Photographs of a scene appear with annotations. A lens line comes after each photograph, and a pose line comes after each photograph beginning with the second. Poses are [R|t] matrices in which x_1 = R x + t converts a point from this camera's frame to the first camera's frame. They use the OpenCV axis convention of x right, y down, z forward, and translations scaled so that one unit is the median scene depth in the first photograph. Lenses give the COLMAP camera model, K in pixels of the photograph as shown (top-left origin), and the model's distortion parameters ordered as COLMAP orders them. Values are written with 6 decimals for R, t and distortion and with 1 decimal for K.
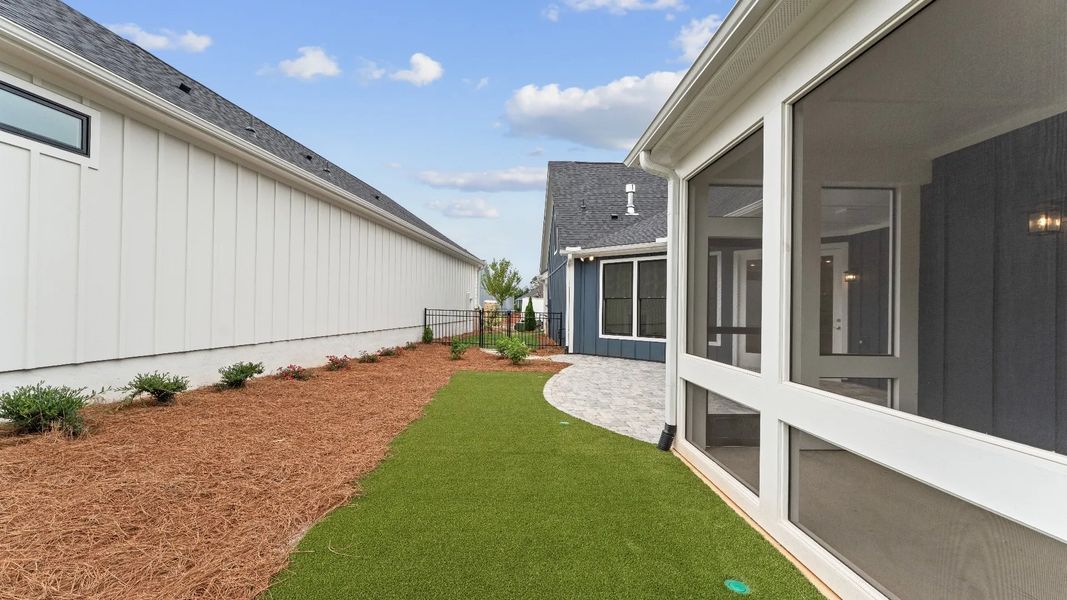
lens RADIAL K [[428.7, 0, 532.0], [0, 428.7, 305.4], [0, 0, 1]] dist [-0.001983, -0.000345]
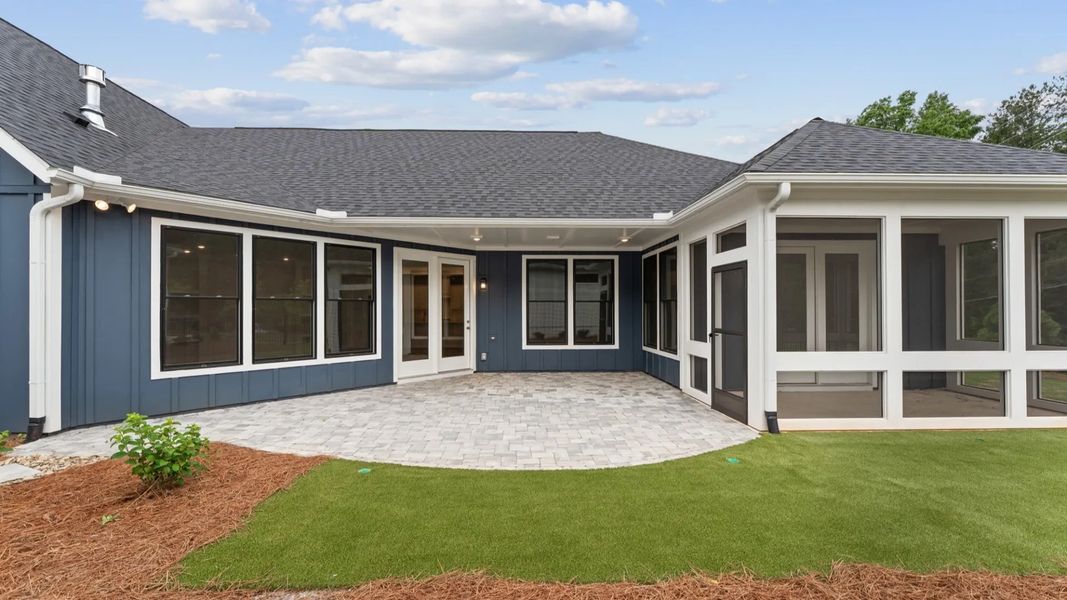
lens RADIAL K [[428.7, 0, 532.0], [0, 428.7, 305.4], [0, 0, 1]] dist [-0.001983, -0.000345]
pose [[-0.000729, -0.004064, 0.999991, -0.338901], [-0.003479, 0.999986, 0.004062, -0.010872], [-0.999994, -0.003476, -0.000743, 0.617064]]
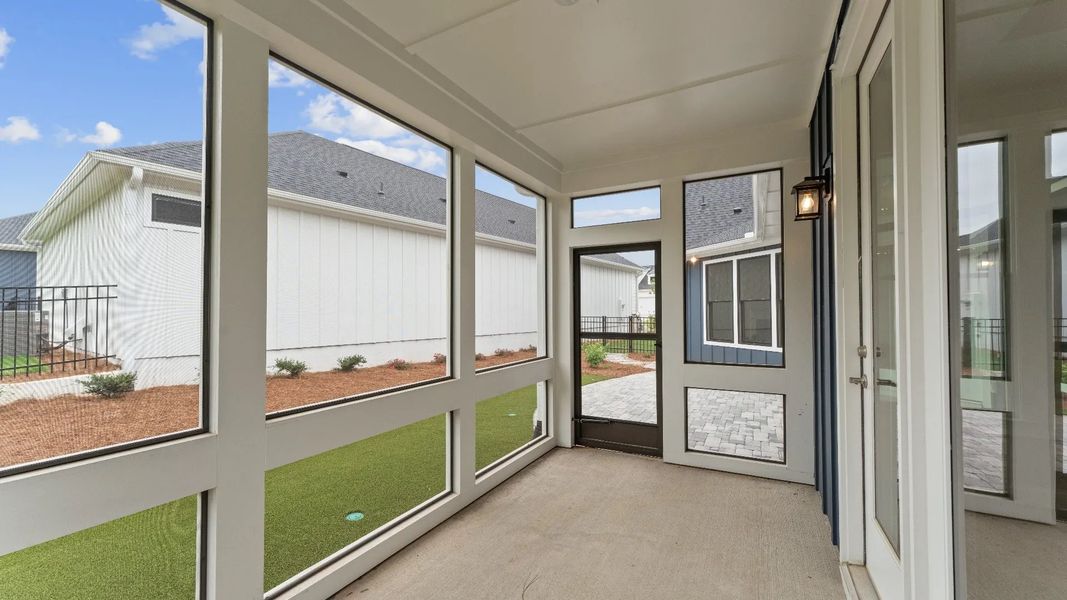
lens RADIAL K [[420.5, 0, 526.8], [0, 420.5, 306.7], [0, 0, 1]] dist [0.008686, 0.000052]
pose [[0.860806, -0.028711, -0.508122, 0.312519], [0.023106, 0.999583, -0.017336, 0.000684], [0.508408, 0.003182, 0.861110, 0.014360]]
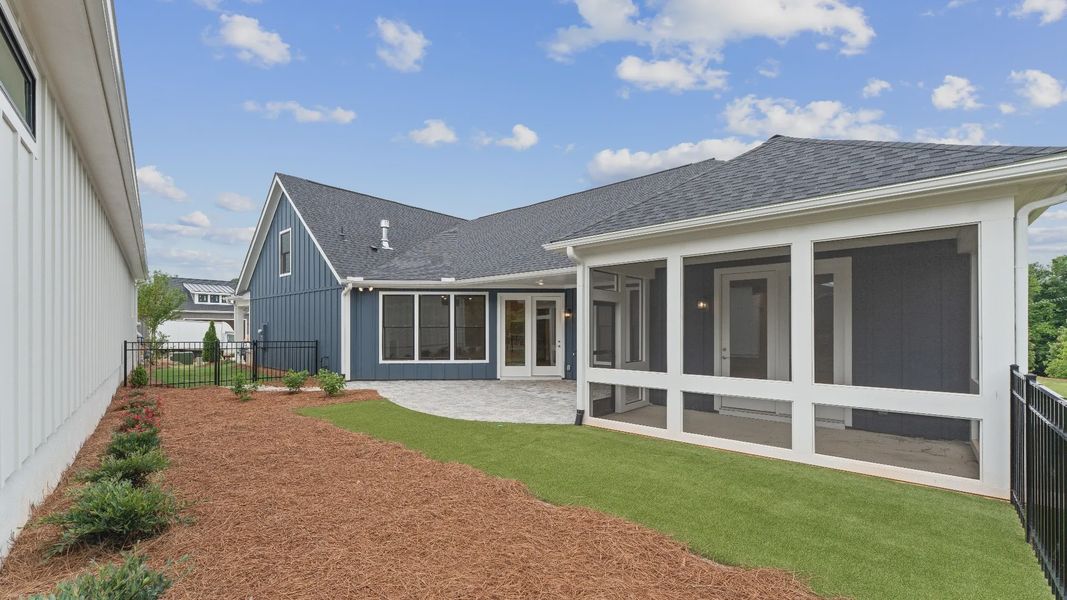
lens RADIAL K [[425.4, 0, 525.8], [0, 425.4, 329.6], [0, 0, 1]] dist [0.001546, 0.000024]
pose [[0.683523, -0.014854, 0.729778, -0.393642], [0.005631, 0.999870, 0.015078, -0.025113], [-0.729907, -0.006197, 0.683518, 0.004191]]
